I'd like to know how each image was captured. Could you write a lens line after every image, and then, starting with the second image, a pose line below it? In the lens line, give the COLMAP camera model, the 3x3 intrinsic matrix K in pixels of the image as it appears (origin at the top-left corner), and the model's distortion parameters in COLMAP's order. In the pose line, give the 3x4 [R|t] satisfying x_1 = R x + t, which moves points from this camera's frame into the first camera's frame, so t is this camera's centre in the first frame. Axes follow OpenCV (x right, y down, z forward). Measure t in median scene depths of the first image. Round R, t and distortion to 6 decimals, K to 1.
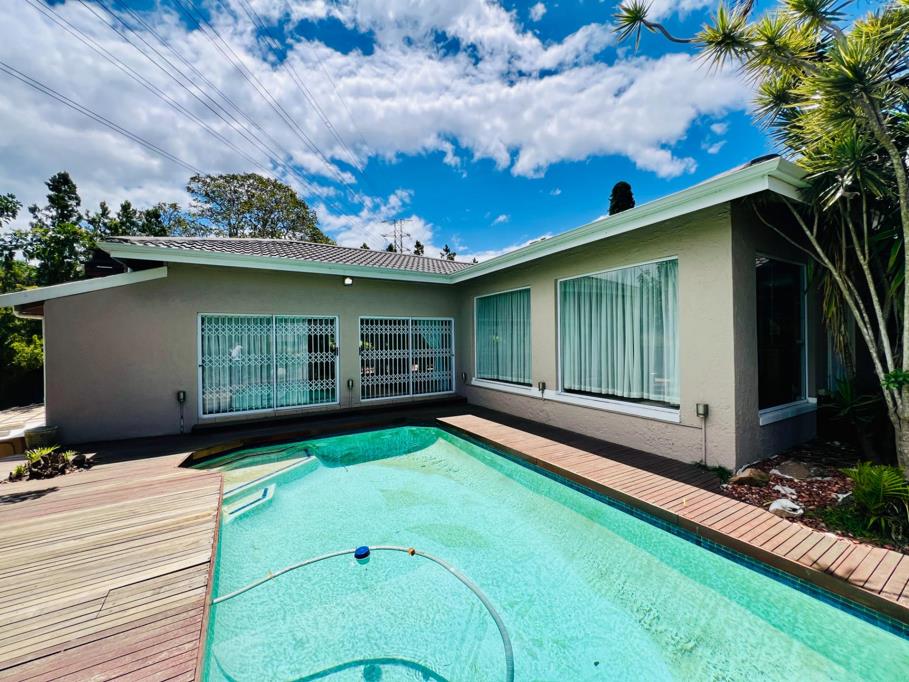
lens RADIAL K [[368.3, 0, 454.5], [0, 368.3, 341.0], [0, 0, 1]] dist [-0.000314, 0.000123]
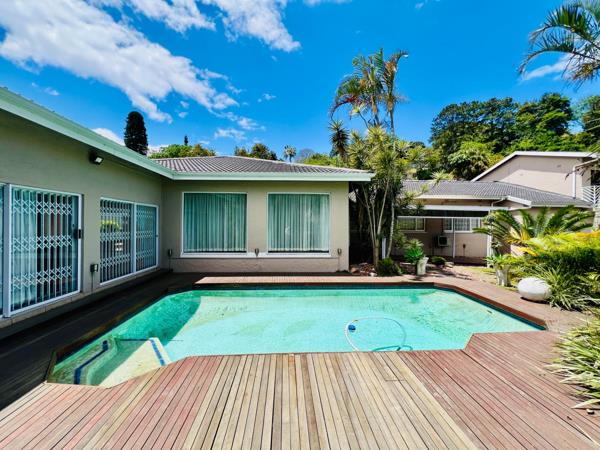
lens RADIAL K [[238.0, 0, 297.9], [0, 238.0, 223.0], [0, 0, 1]] dist [-0.007573, 0.000220]
pose [[0.443558, 0.021718, 0.895983, -0.572495], [-0.009763, 0.999764, -0.019401, 0.007226], [-0.896193, -0.000142, 0.443665, 0.258550]]
